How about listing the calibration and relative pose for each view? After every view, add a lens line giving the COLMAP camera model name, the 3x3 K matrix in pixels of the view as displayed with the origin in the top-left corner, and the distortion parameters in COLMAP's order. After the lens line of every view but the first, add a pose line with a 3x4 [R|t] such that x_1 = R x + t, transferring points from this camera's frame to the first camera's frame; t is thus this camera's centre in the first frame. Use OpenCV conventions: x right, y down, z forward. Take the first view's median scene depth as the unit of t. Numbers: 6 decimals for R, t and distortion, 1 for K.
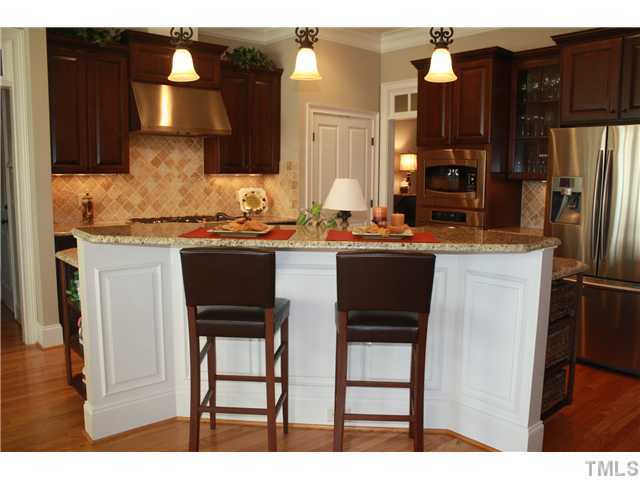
lens RADIAL K [[558.5, 0, 316.5], [0, 558.5, 239.0], [0, 0, 1]] dist [-0.058333, 0.010465]
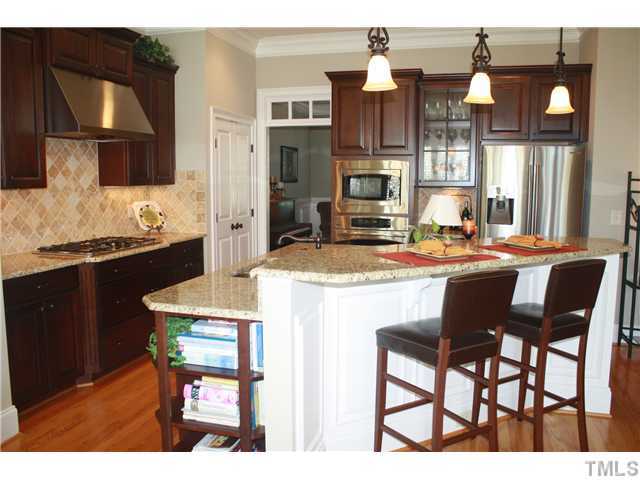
lens RADIAL K [[558.5, 0, 318.0], [0, 558.5, 239.1], [0, 0, 1]] dist [-0.058333, 0.010465]
pose [[0.838500, -0.066447, 0.540835, -0.374938], [0.067384, 0.997563, 0.018091, -0.032136], [-0.540720, 0.021274, 0.840934, 0.147017]]
